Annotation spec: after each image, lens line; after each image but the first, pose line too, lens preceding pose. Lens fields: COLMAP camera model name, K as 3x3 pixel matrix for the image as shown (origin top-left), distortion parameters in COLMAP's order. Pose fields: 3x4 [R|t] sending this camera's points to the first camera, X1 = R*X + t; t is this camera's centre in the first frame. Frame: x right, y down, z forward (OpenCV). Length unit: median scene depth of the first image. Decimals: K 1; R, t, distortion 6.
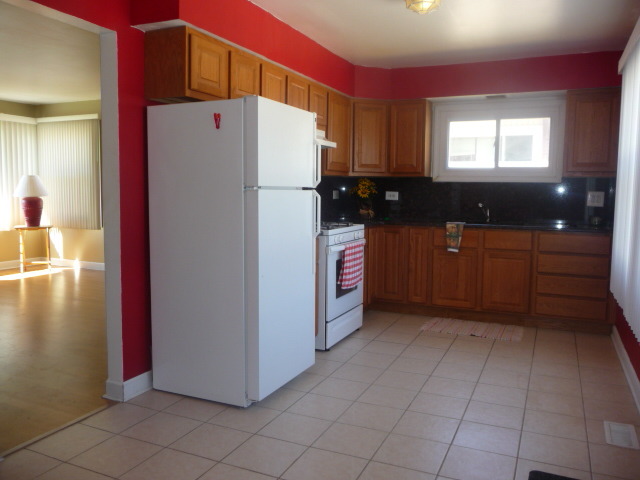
lens RADIAL K [[526.8, 0, 322.0], [0, 526.8, 236.3], [0, 0, 1]] dist [-0.049483, 0.052787]
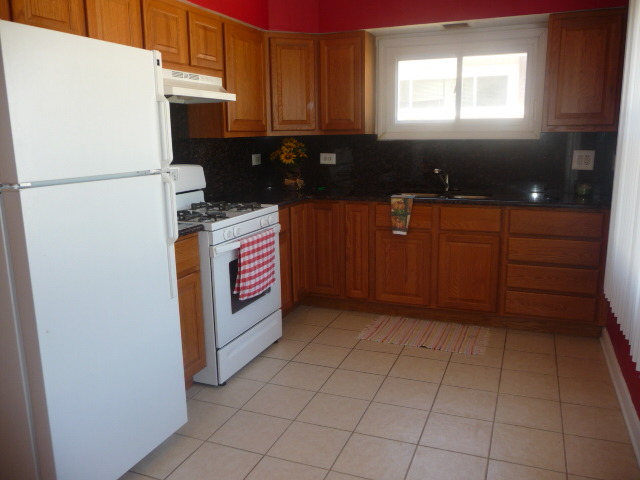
lens RADIAL K [[526.8, 0, 323.3], [0, 526.8, 238.4], [0, 0, 1]] dist [-0.049483, 0.052787]
pose [[0.998682, -0.033342, 0.039025, 0.109578], [0.029032, 0.993917, 0.106237, -0.050916], [-0.042330, -0.104964, 0.993575, 0.244174]]
